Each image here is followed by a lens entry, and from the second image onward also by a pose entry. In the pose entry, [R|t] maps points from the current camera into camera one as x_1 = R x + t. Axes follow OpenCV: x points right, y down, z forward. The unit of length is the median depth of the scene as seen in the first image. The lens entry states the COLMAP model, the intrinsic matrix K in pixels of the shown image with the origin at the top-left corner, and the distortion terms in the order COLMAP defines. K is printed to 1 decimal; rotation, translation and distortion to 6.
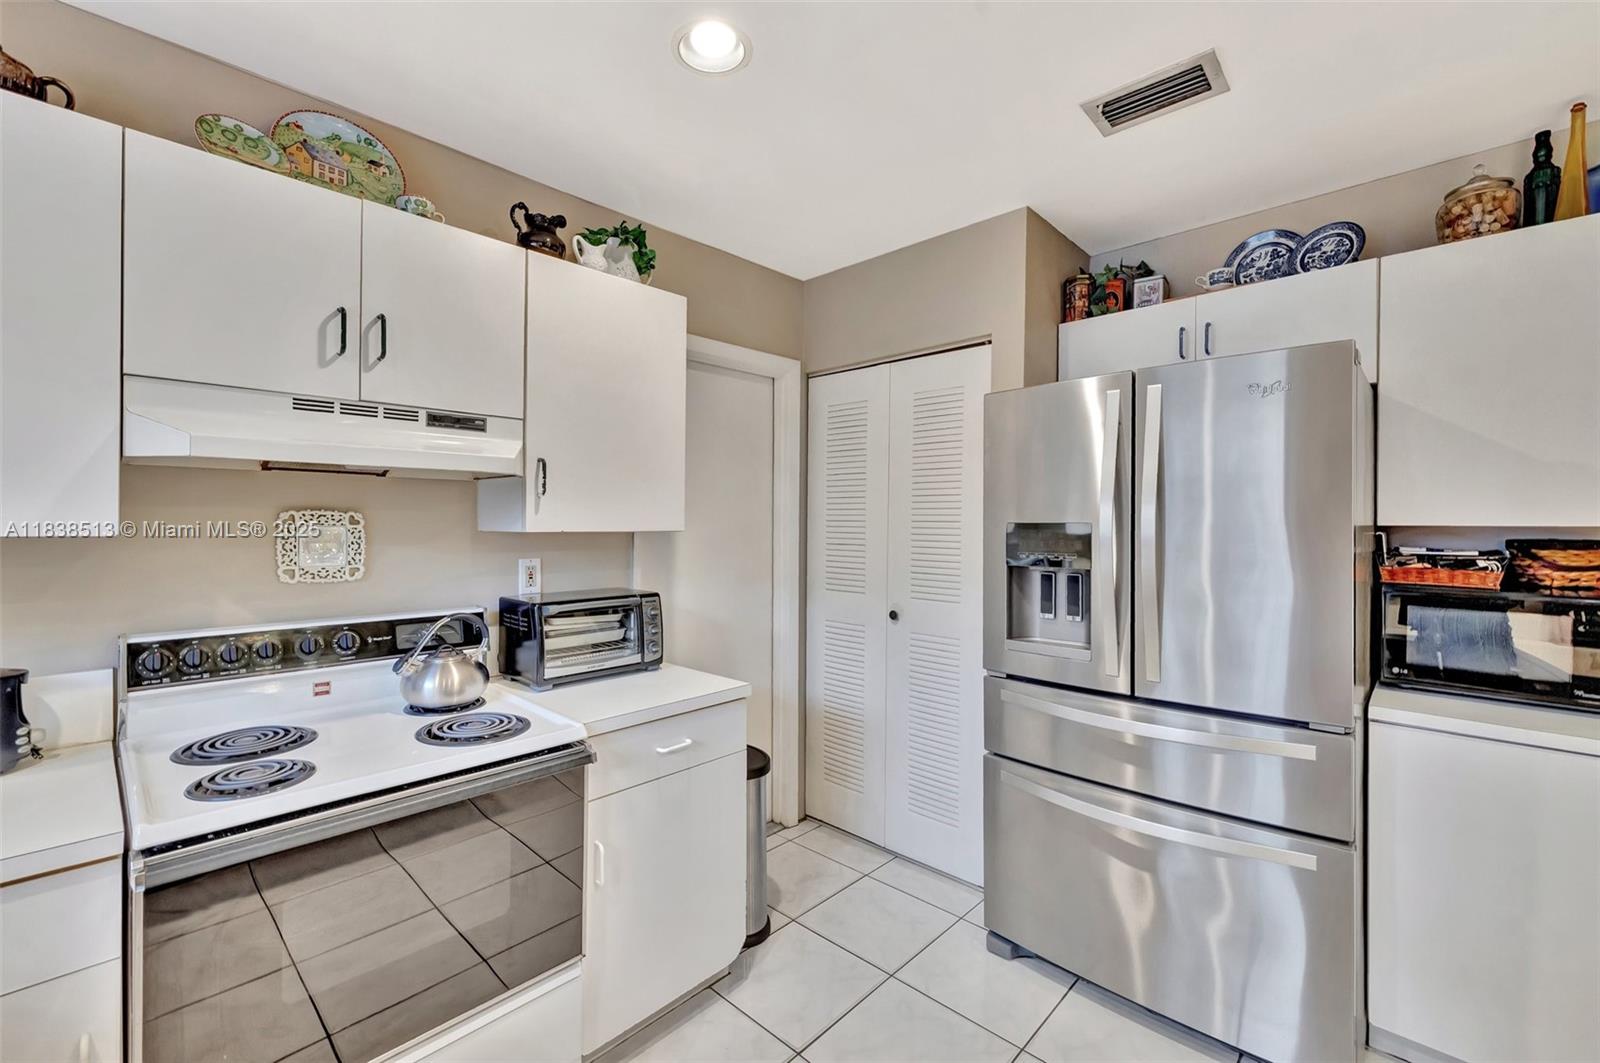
lens RADIAL K [[684.7, 0, 805.4], [0, 684.7, 525.5], [0, 0, 1]] dist [0.003145, -0.000826]
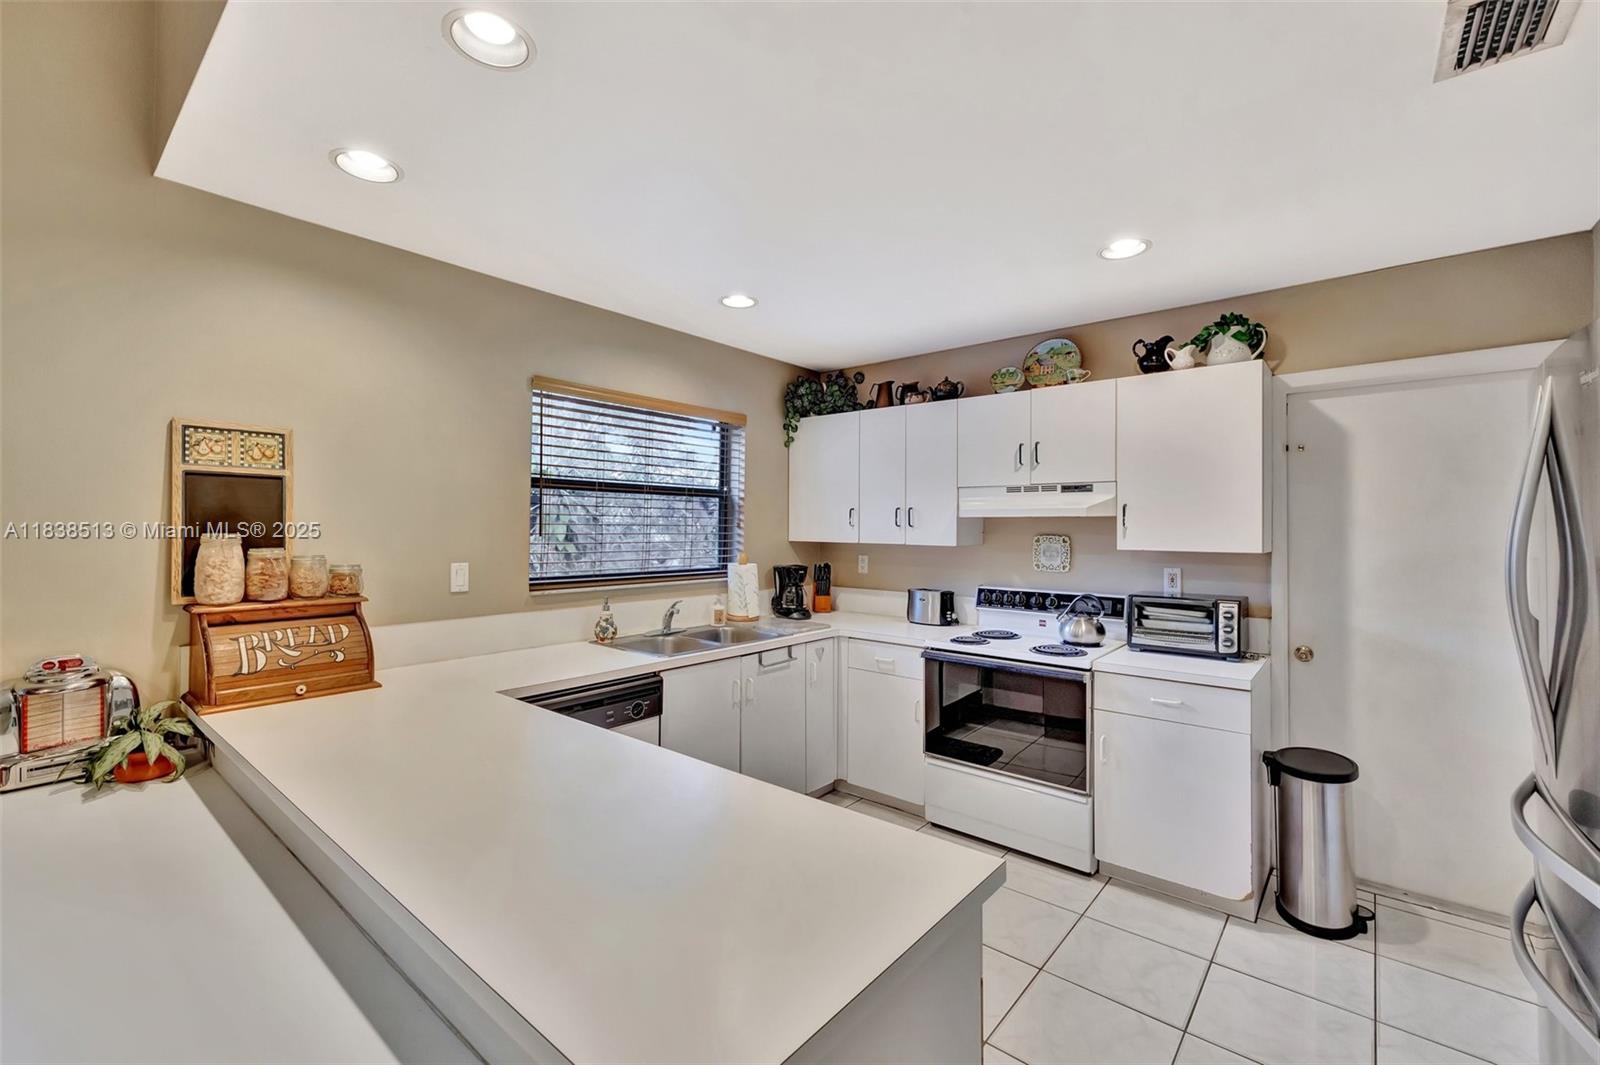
lens RADIAL K [[674.1, 0, 800.2], [0, 674.1, 521.8], [0, 0, 1]] dist [-0.002225, -0.000356]
pose [[0.053173, -0.008515, -0.998549, 1.225048], [-0.004726, 0.999950, -0.008779, -0.041222], [0.998574, 0.005186, 0.053130, 0.162588]]
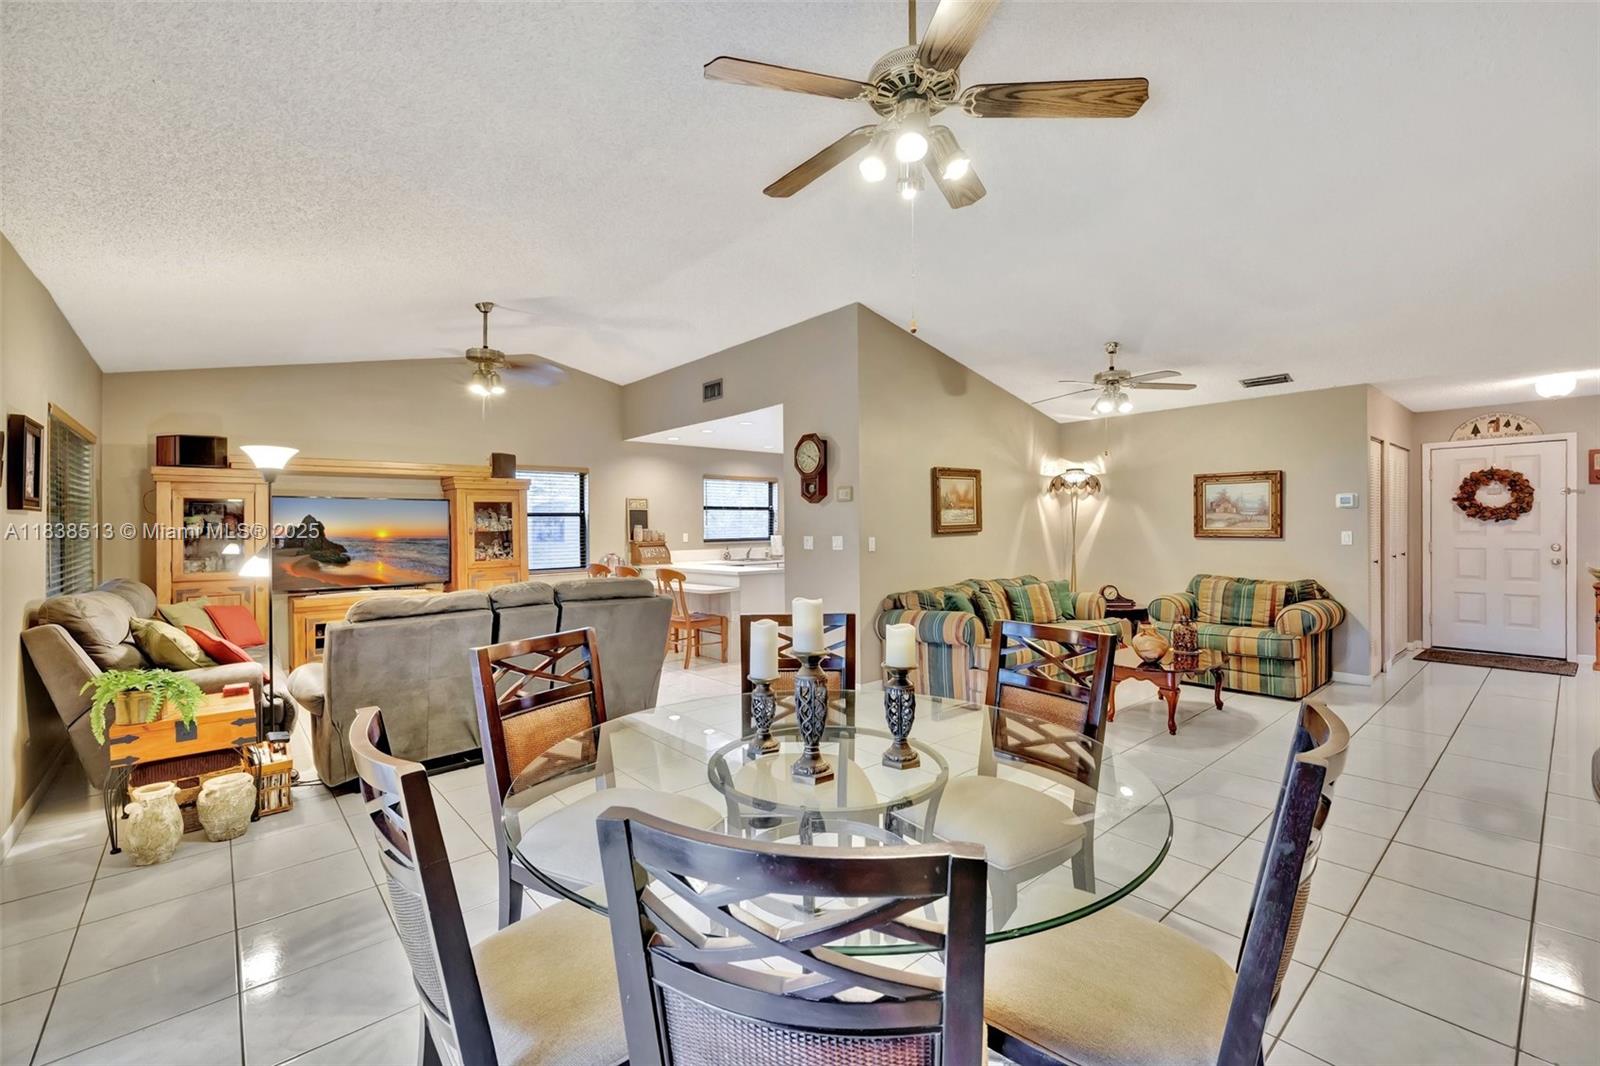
lens RADIAL K [[684.7, 0, 805.4], [0, 684.7, 527.0], [0, 0, 1]] dist [0.003145, -0.000826]
pose [[-0.093781, 0.000933, -0.995592, 4.753796], [0.012423, 0.999923, -0.000233, 0.005820], [0.995515, -0.012390, -0.093785, 0.867842]]
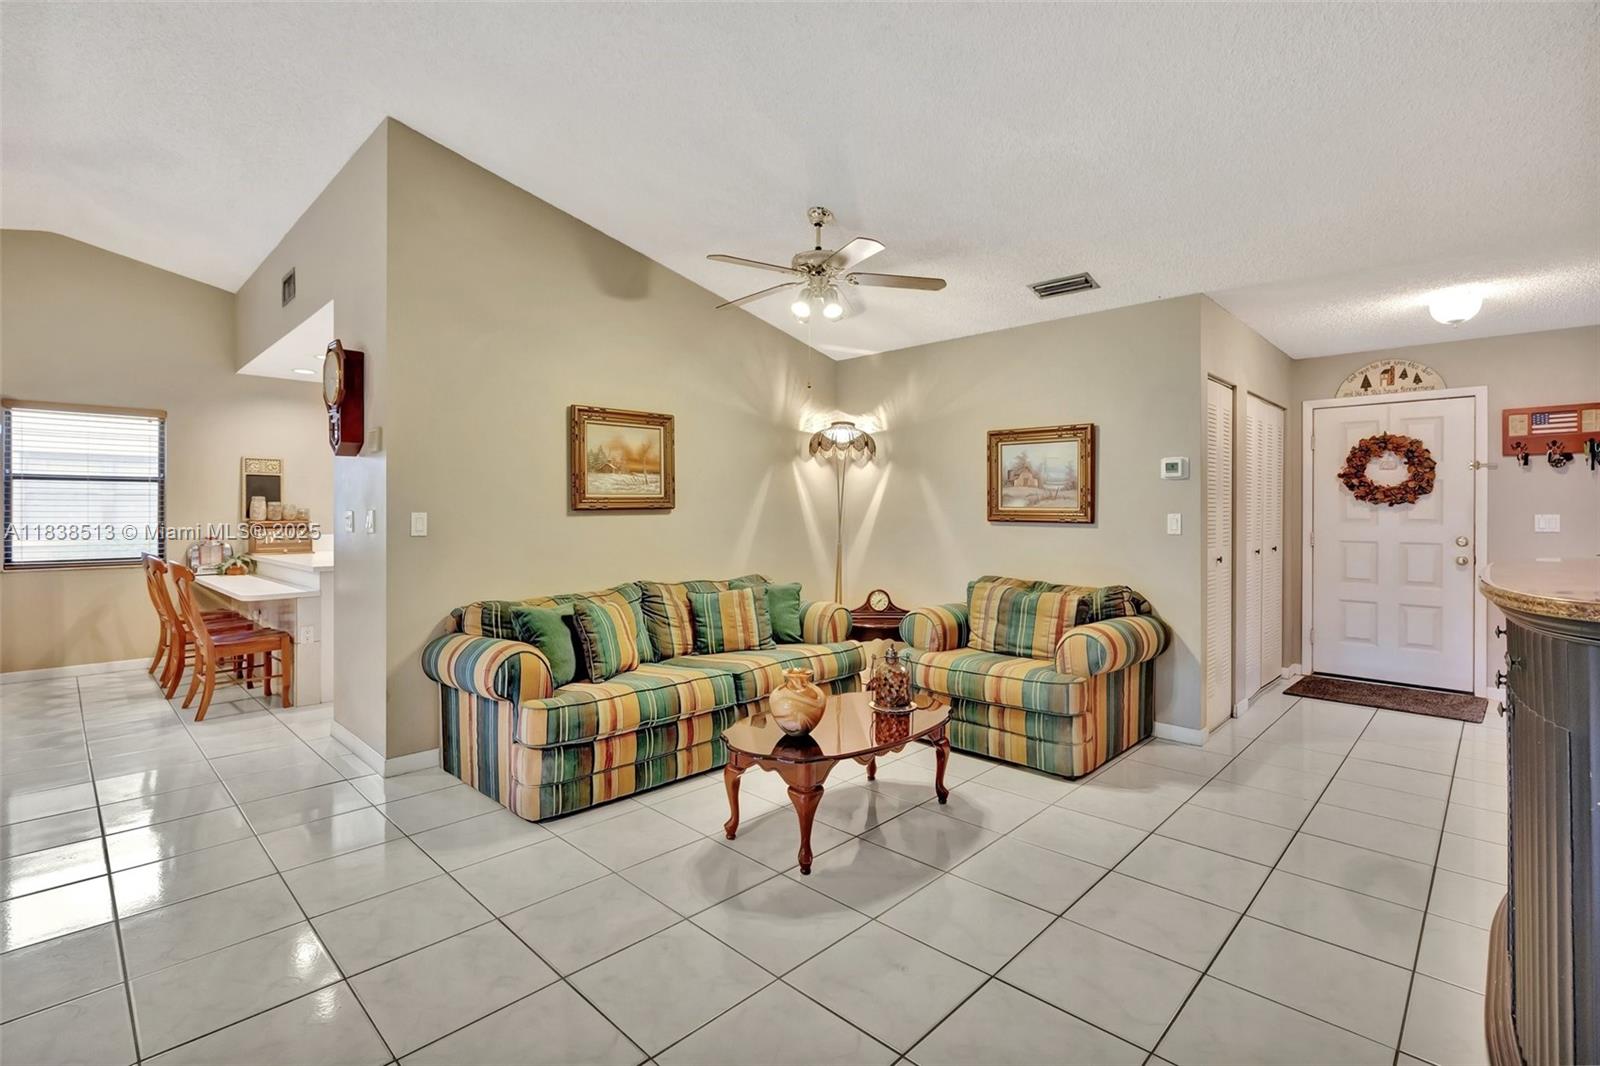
lens RADIAL K [[741.2, 0, 816.4], [0, 741.2, 508.5], [0, 0, 1]] dist [-0.000352, 0.000529]
pose [[0.003407, -0.007542, -0.999966, 3.654220], [-0.000808, 0.999971, -0.007545, 0.058306], [0.999994, 0.000834, 0.003401, 1.948210]]
